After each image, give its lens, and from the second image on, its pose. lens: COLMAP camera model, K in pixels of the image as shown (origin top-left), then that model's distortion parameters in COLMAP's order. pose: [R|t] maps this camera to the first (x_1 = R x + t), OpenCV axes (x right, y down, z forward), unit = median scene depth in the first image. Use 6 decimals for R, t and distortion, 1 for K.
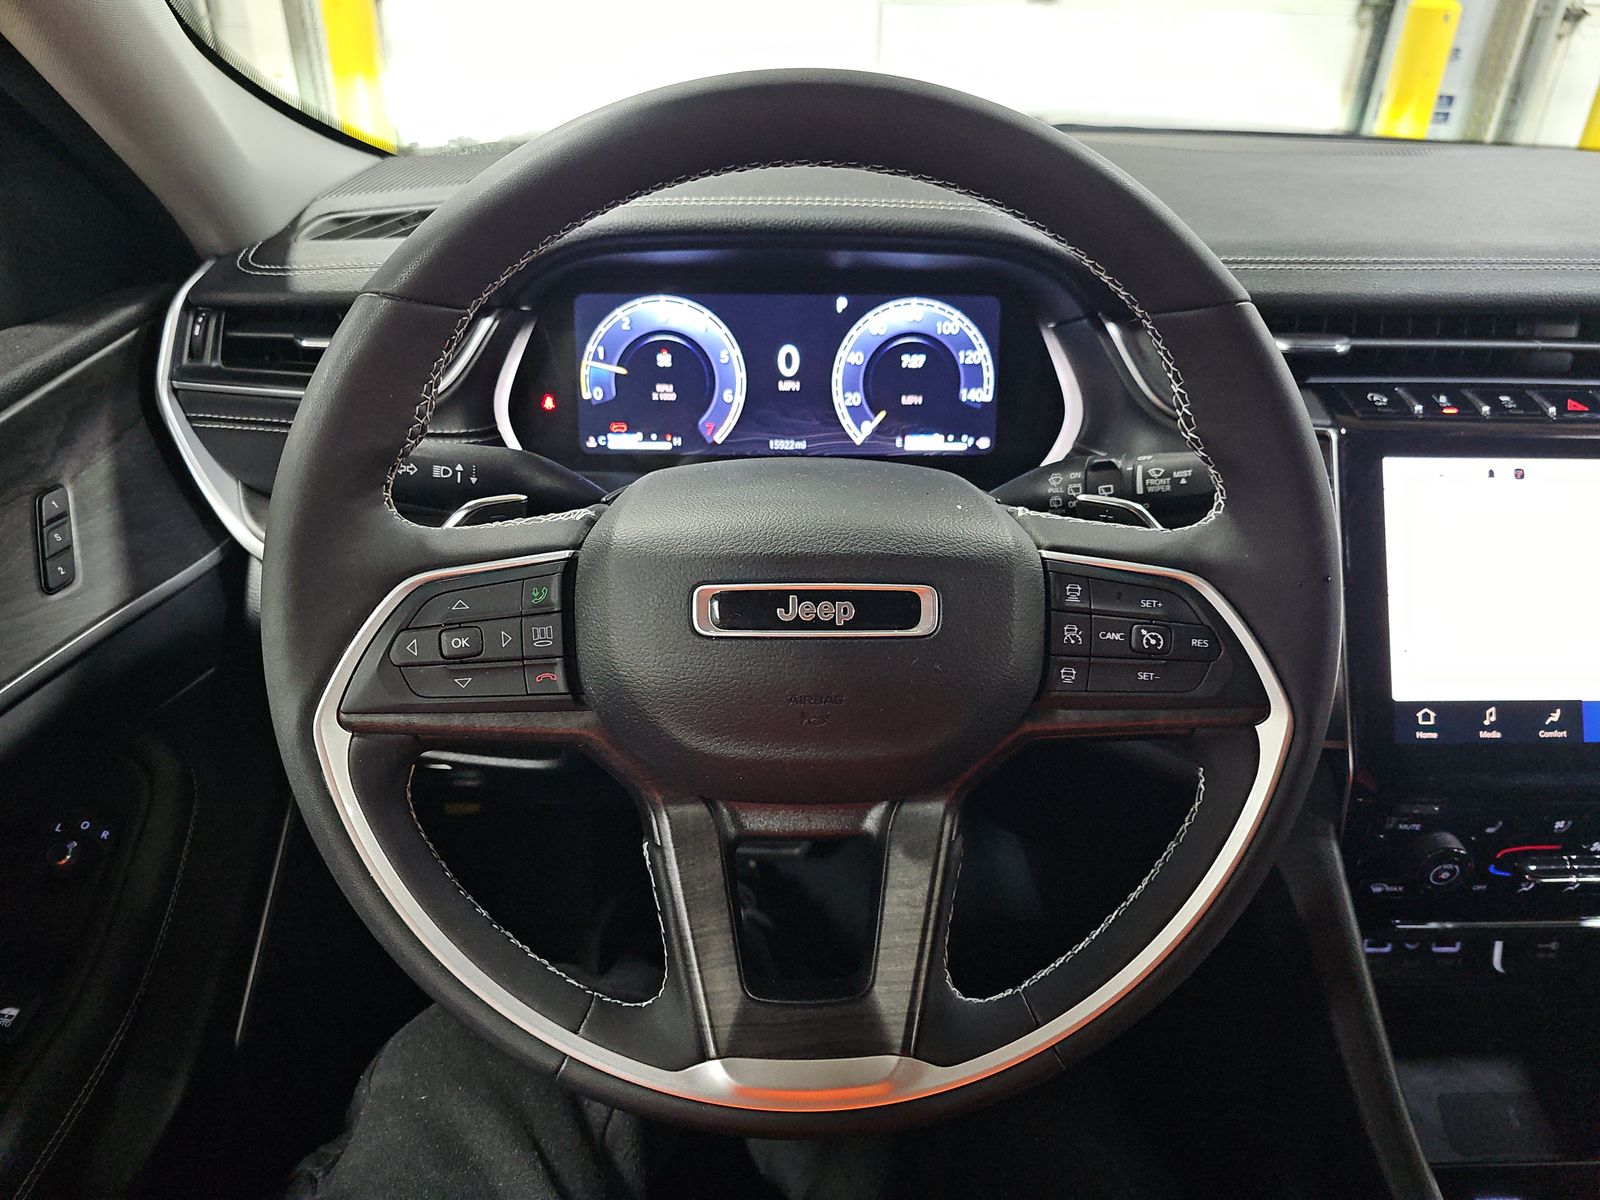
lens RADIAL K [[1083.0, 0, 804.1], [0, 1083.0, 609.9], [0, 0, 1]] dist [0.040355, -0.031486]
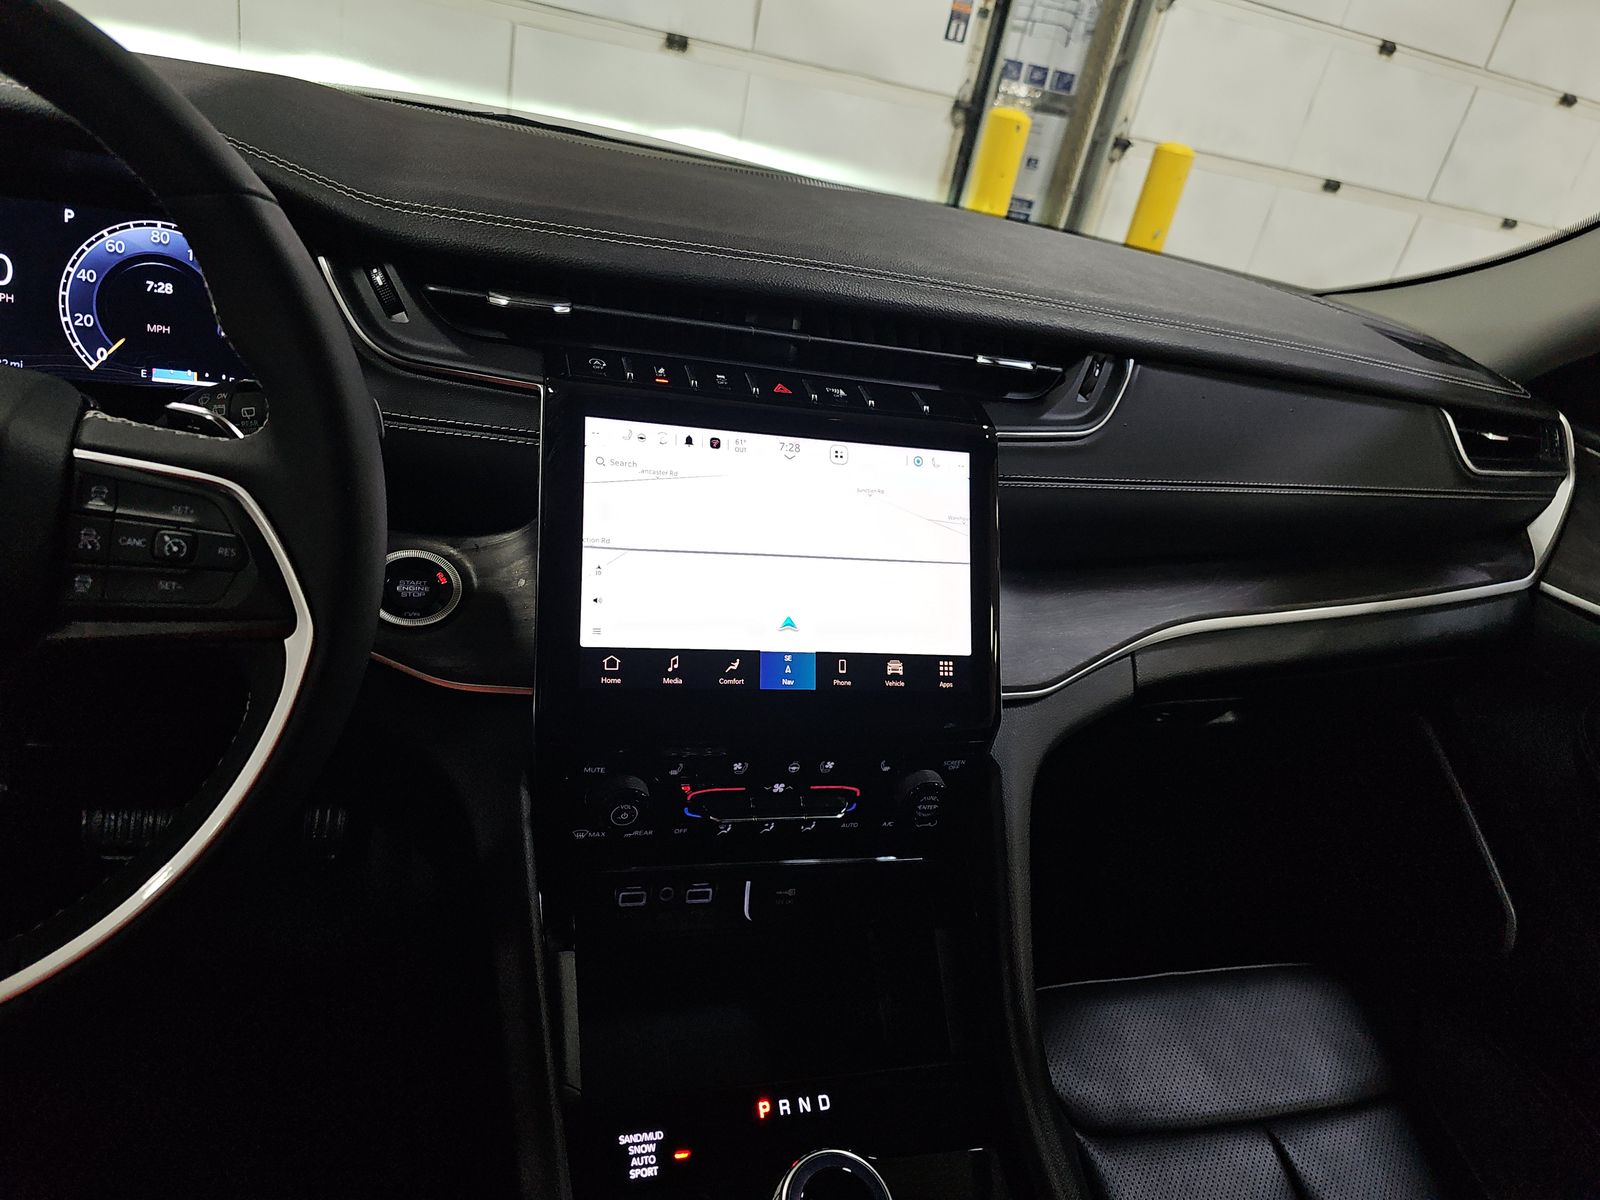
lens RADIAL K [[1083.0, 0, 800.8], [0, 1083.0, 596.2], [0, 0, 1]] dist [0.040355, -0.031486]
pose [[0.958471, 0.036612, 0.282829, 0.371317], [-0.023137, 0.998439, -0.050841, 0.068530], [-0.284249, 0.042186, 0.957822, -0.037543]]
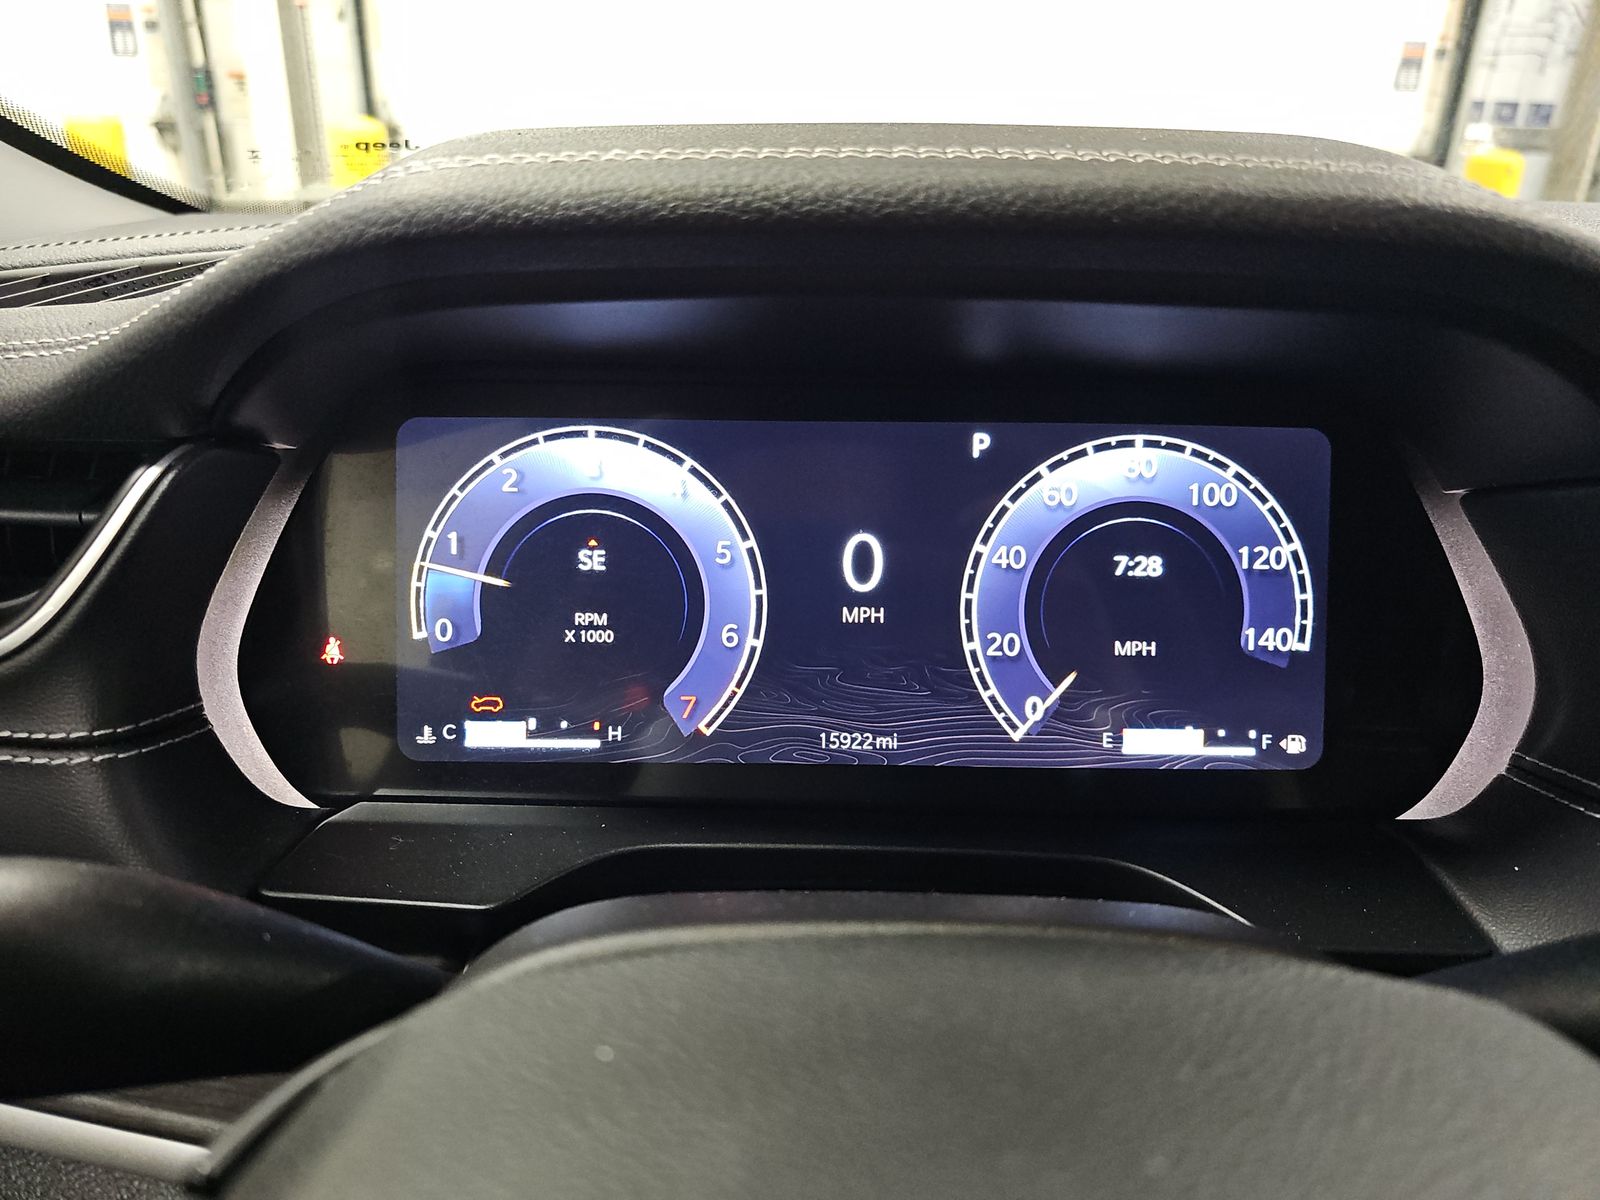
lens RADIAL K [[1083.0, 0, 804.0], [0, 1083.0, 596.8], [0, 0, 1]] dist [0.040355, -0.031486]
pose [[0.999729, 0.009058, -0.021457, -0.029414], [-0.012090, 0.989257, -0.145689, -0.148891], [0.019907, 0.145909, 0.989098, 0.551464]]
